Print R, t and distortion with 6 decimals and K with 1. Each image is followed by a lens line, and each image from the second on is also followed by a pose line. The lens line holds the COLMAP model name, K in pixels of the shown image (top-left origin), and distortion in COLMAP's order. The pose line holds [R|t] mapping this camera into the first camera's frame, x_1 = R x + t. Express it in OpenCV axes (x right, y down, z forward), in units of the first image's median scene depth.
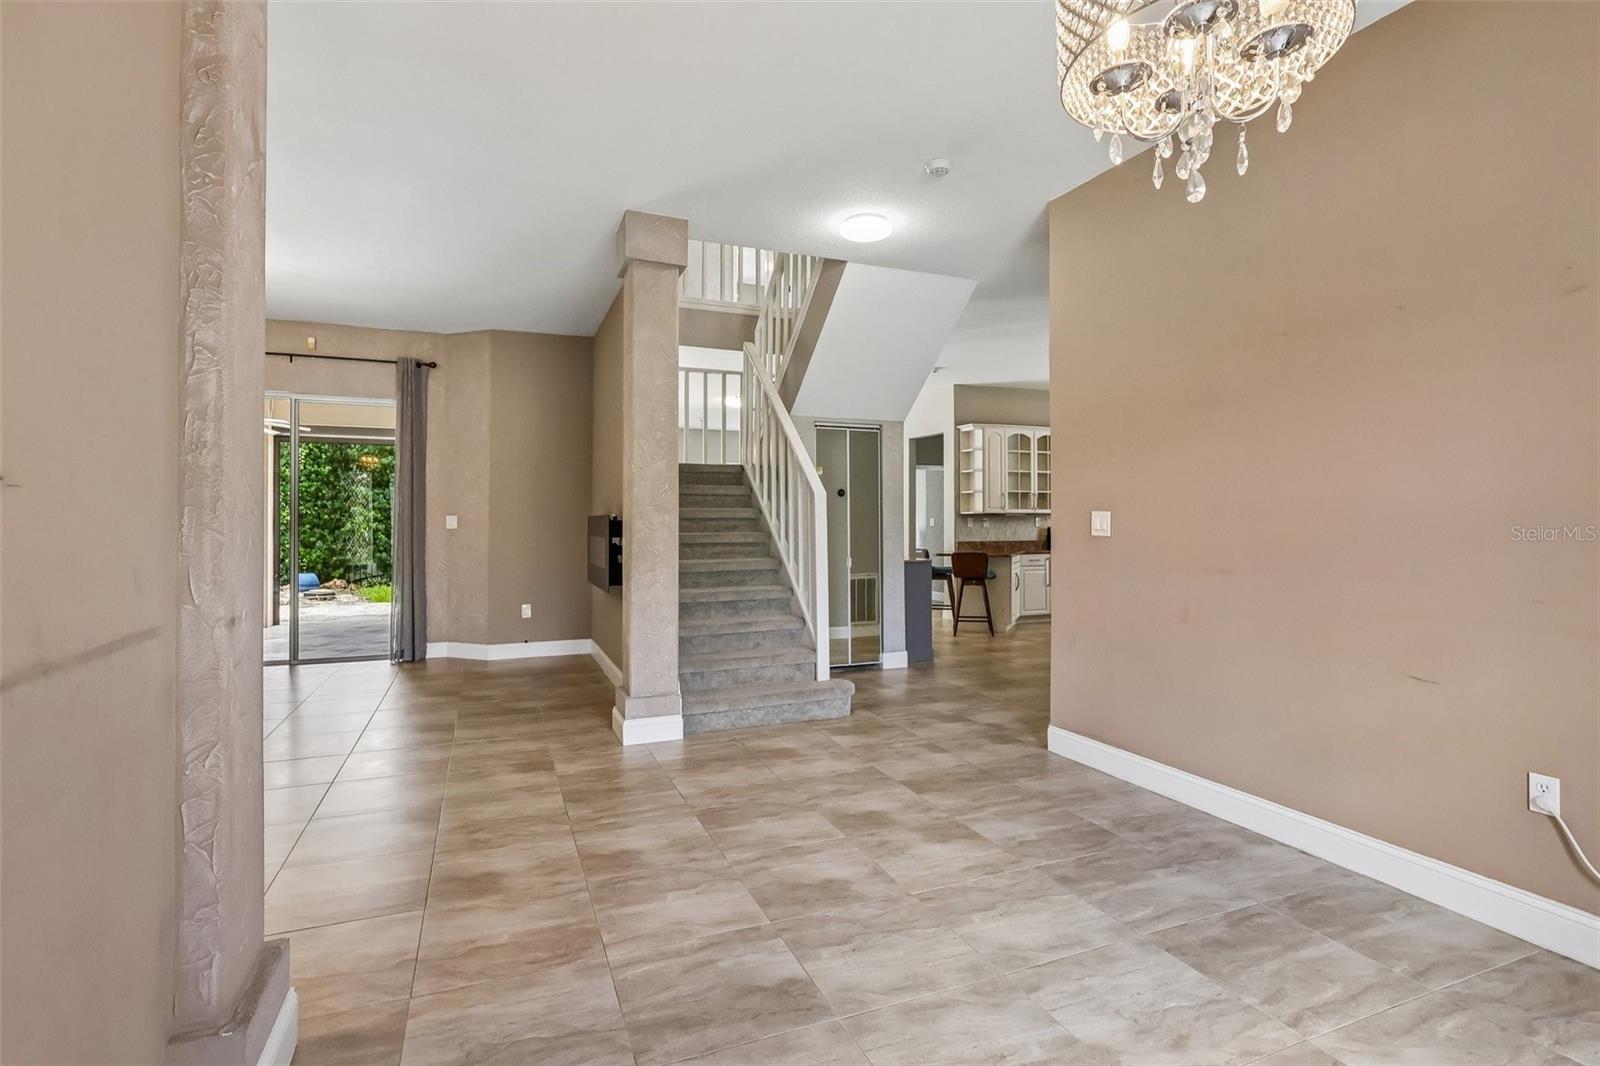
lens RADIAL K [[786.1, 0, 805.3], [0, 786.1, 529.3], [0, 0, 1]] dist [-0.000897, 0.000383]
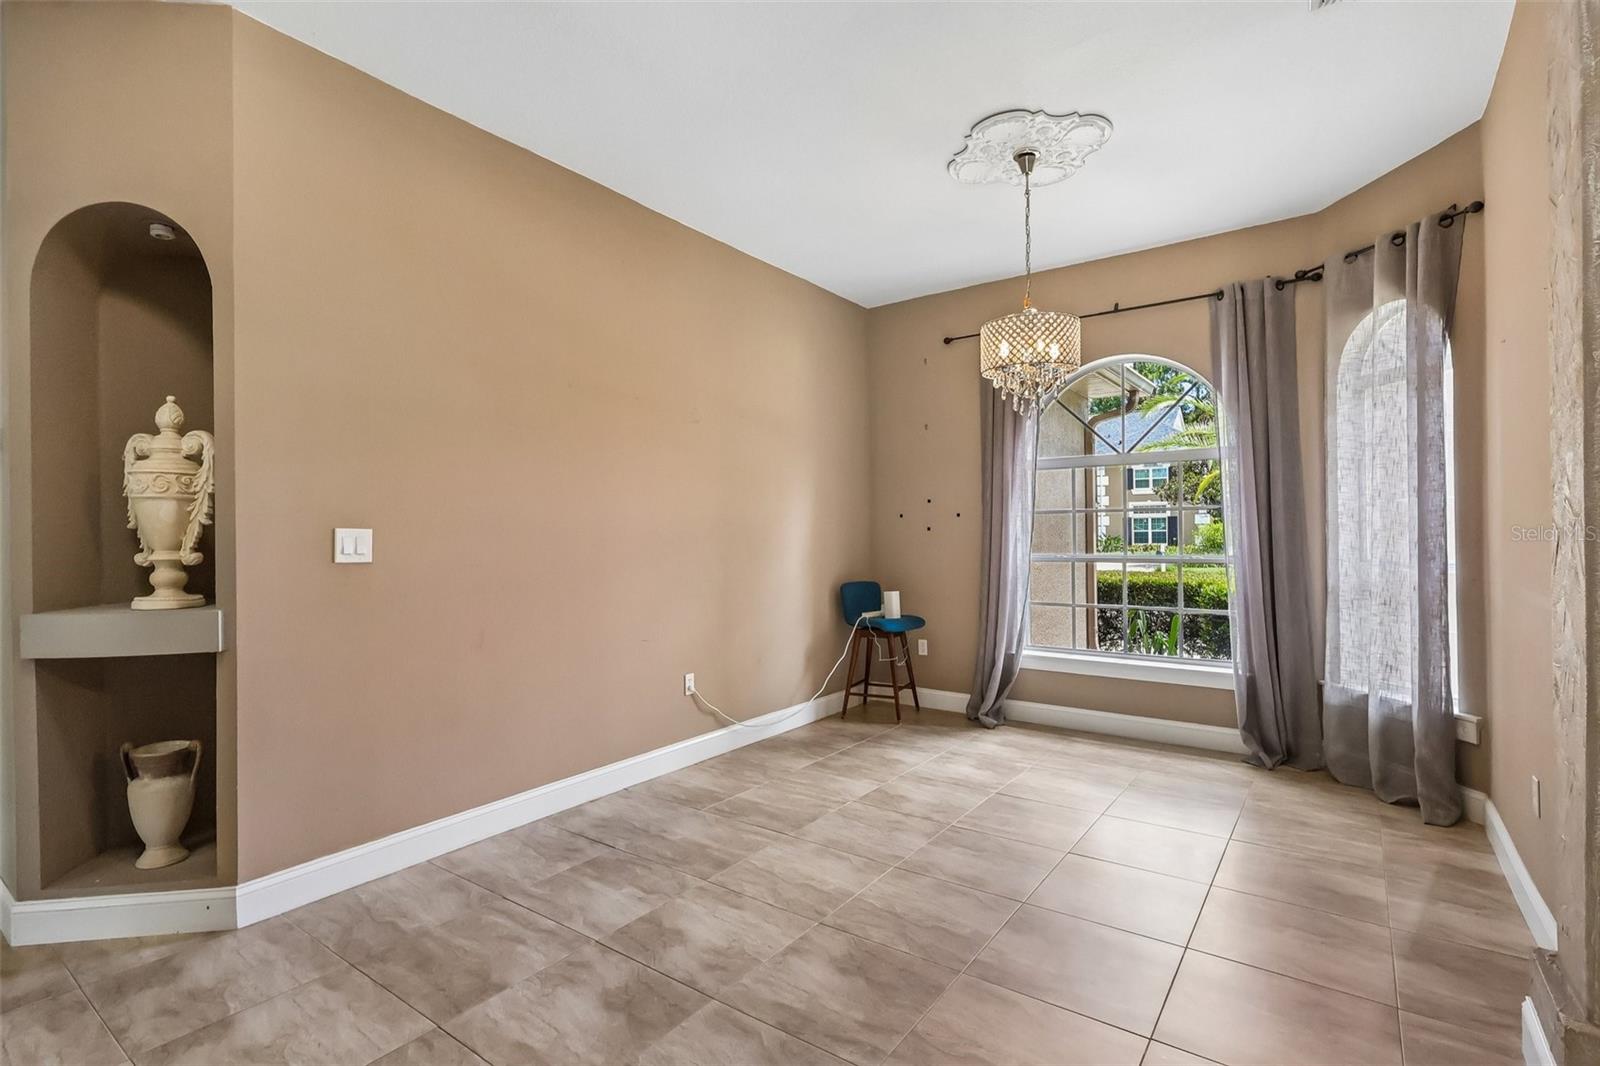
lens RADIAL K [[786.1, 0, 789.8], [0, 786.1, 530.0], [0, 0, 1]] dist [-0.000897, 0.000383]
pose [[-0.540374, 0.011739, 0.841343, -0.591197], [0.014283, 0.999887, -0.004778, -0.015444], [-0.841304, 0.009435, -0.540480, 1.369124]]
